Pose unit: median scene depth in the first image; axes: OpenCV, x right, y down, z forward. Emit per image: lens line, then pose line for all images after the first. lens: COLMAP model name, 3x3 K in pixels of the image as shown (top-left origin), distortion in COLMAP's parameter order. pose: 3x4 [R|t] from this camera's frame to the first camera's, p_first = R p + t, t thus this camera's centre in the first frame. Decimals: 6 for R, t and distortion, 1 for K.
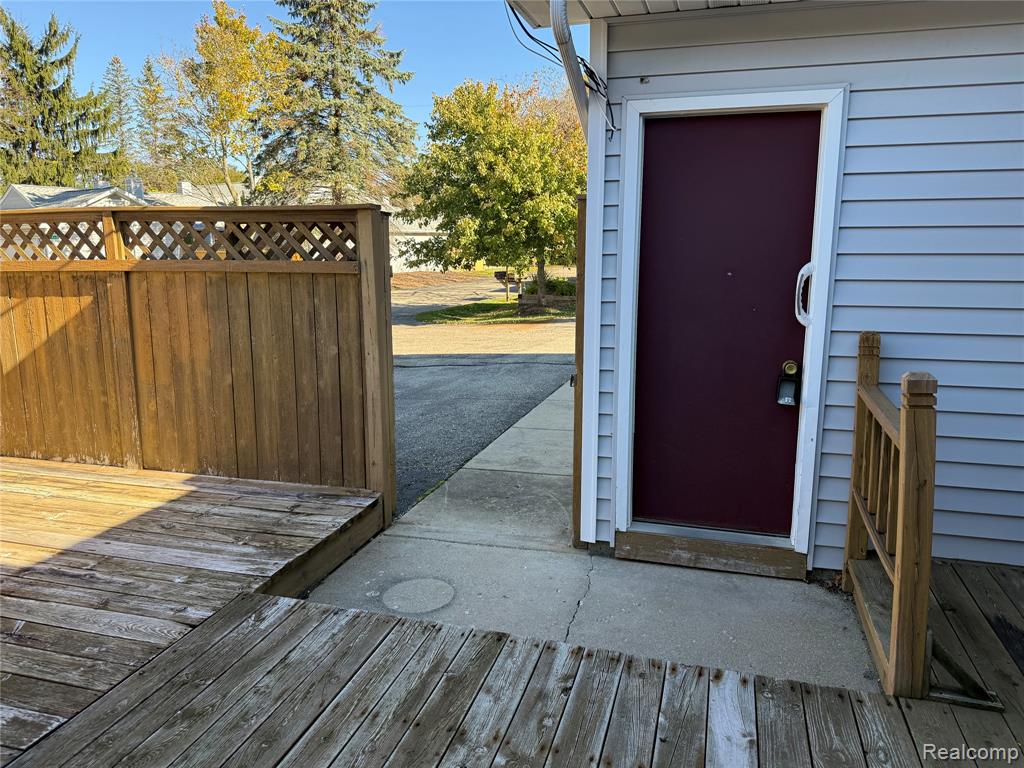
lens RADIAL K [[722.2, 0, 512.0], [0, 722.2, 384.0], [0, 0, 1]] dist [0.056161, -0.077525]
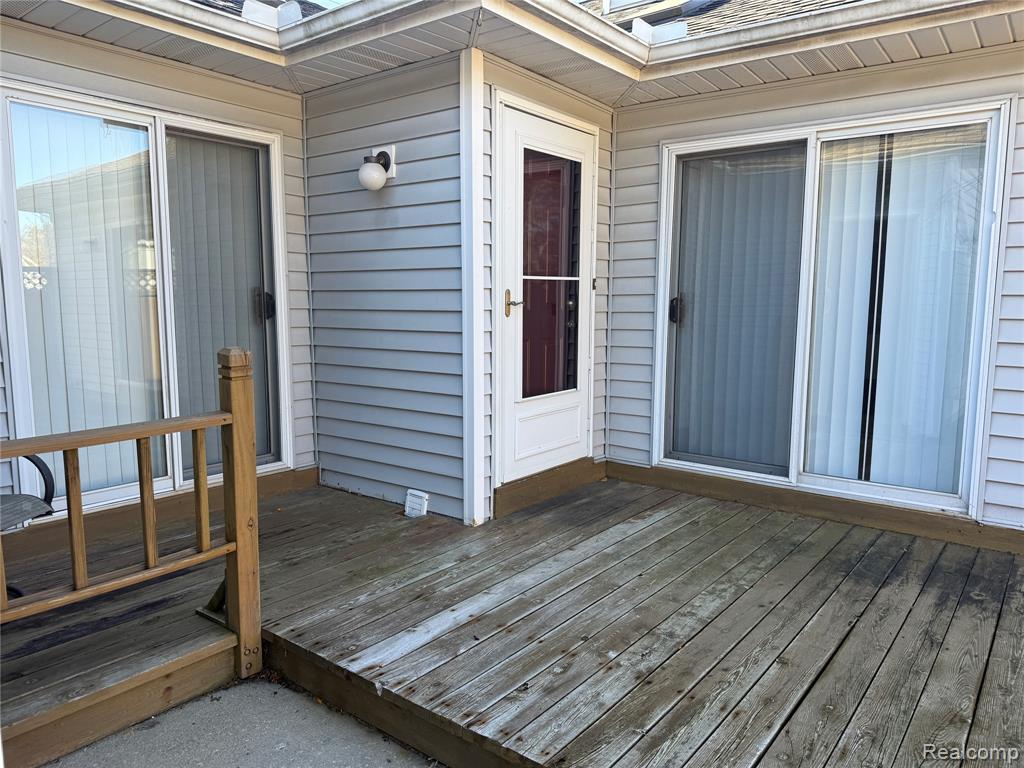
lens RADIAL K [[722.2, 0, 512.0], [0, 722.2, 384.0], [0, 0, 1]] dist [0.056161, -0.077525]
pose [[-0.930215, -0.046971, 0.363997, -0.240132], [0.066704, 0.953622, 0.293522, -0.244276], [-0.360903, 0.297319, -0.883940, 1.701228]]
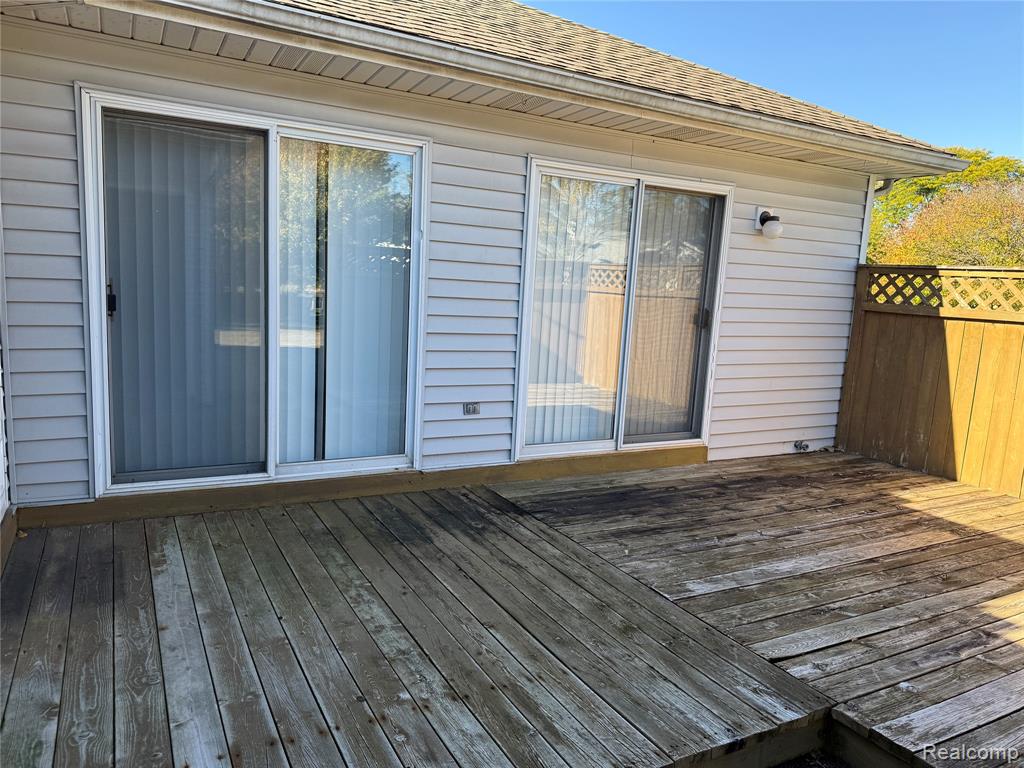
lens RADIAL K [[723.4, 0, 512.0], [0, 723.4, 384.0], [0, 0, 1]] dist [0.055920, -0.065603]
pose [[-0.705276, 0.069373, -0.705531, 0.555564], [-0.186321, 0.942076, 0.278886, -0.266789], [0.684011, 0.328146, -0.651498, 1.455032]]
